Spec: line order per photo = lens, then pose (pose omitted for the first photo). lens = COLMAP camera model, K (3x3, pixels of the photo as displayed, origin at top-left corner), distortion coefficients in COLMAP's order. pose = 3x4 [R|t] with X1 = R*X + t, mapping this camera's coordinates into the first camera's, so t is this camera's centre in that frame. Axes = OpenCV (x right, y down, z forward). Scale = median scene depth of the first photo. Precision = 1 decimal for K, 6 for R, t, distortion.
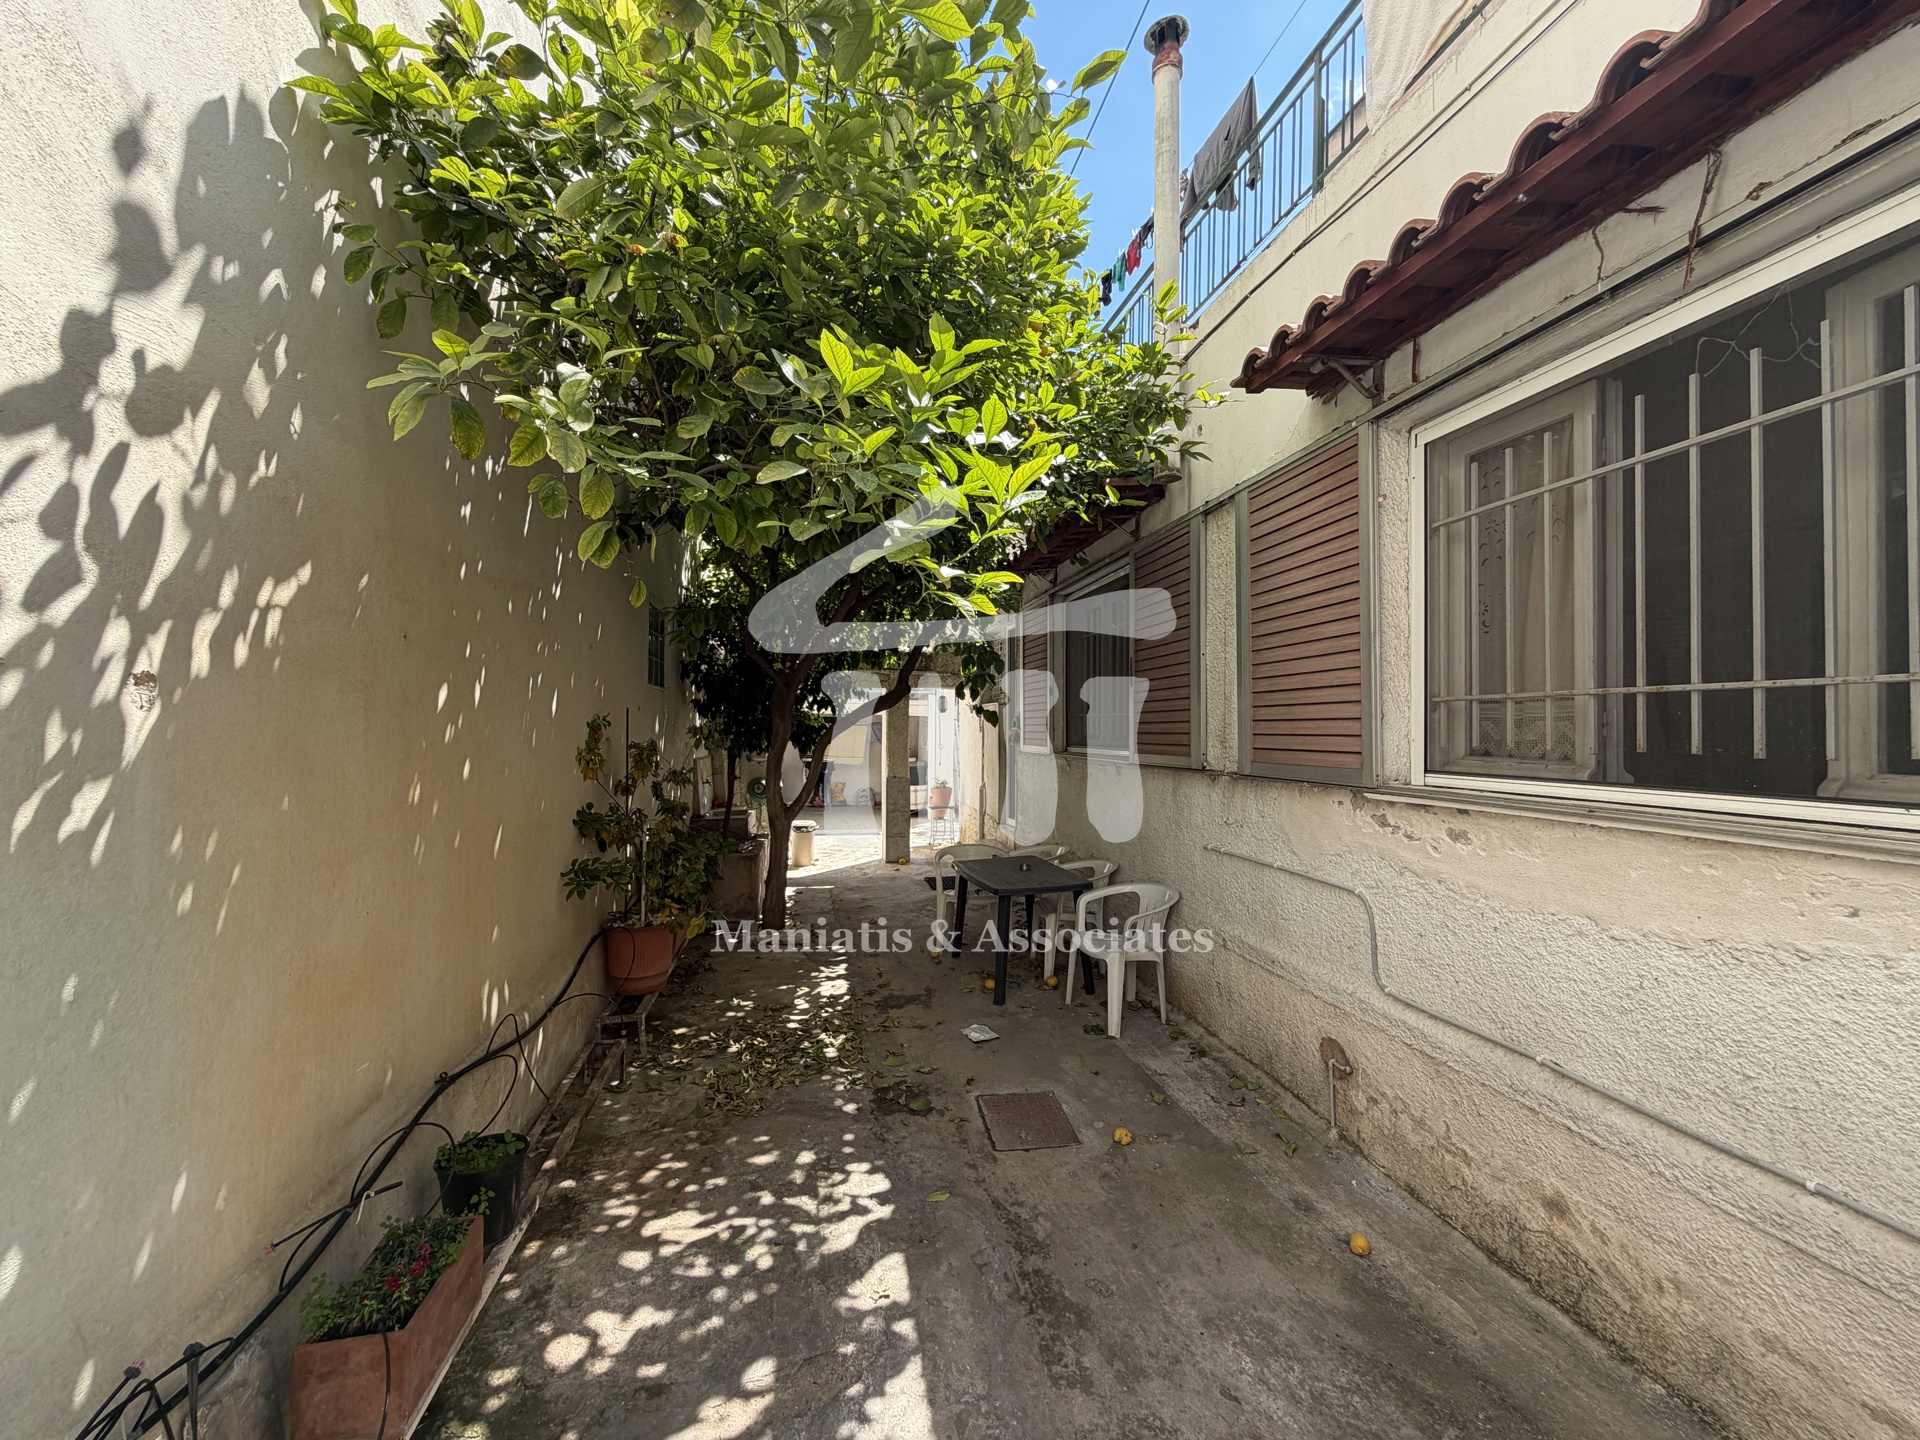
lens RADIAL K [[775.9, 0, 948.0], [0, 775.9, 721.7], [0, 0, 1]] dist [-0.001317, 0.017017]
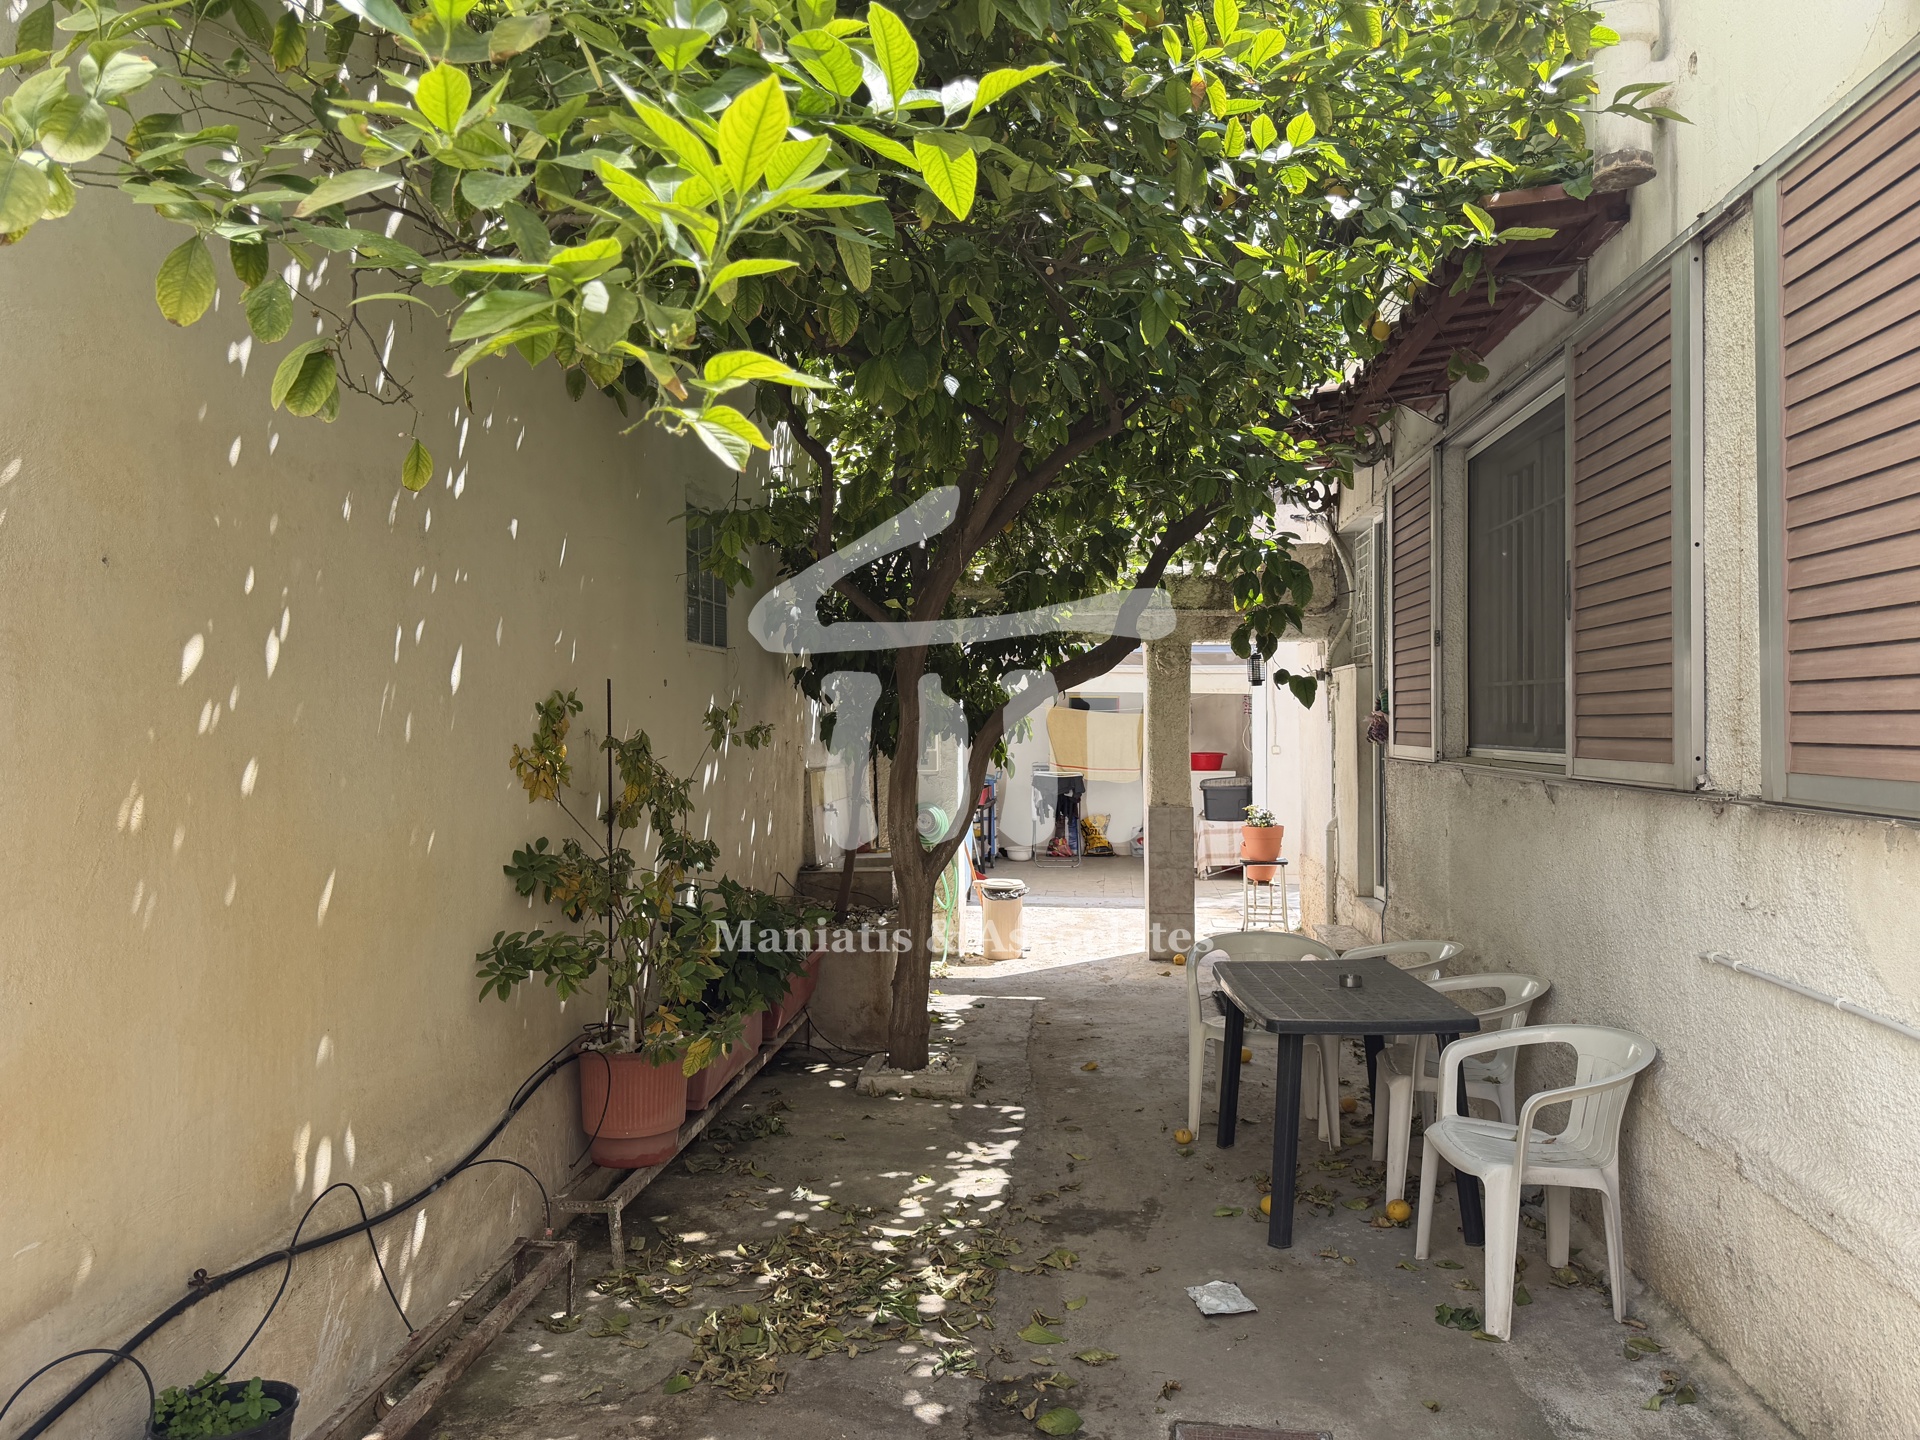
lens RADIAL K [[1370.8, 0, 960.0], [0, 1370.8, 720.0], [0, 0, 1]] dist [0.069344, -0.087273]
pose [[0.959192, -0.007747, -0.282649, 0.140778], [0.009984, 0.999929, 0.006477, 0.009470], [0.282579, -0.009035, 0.959202, 0.072933]]
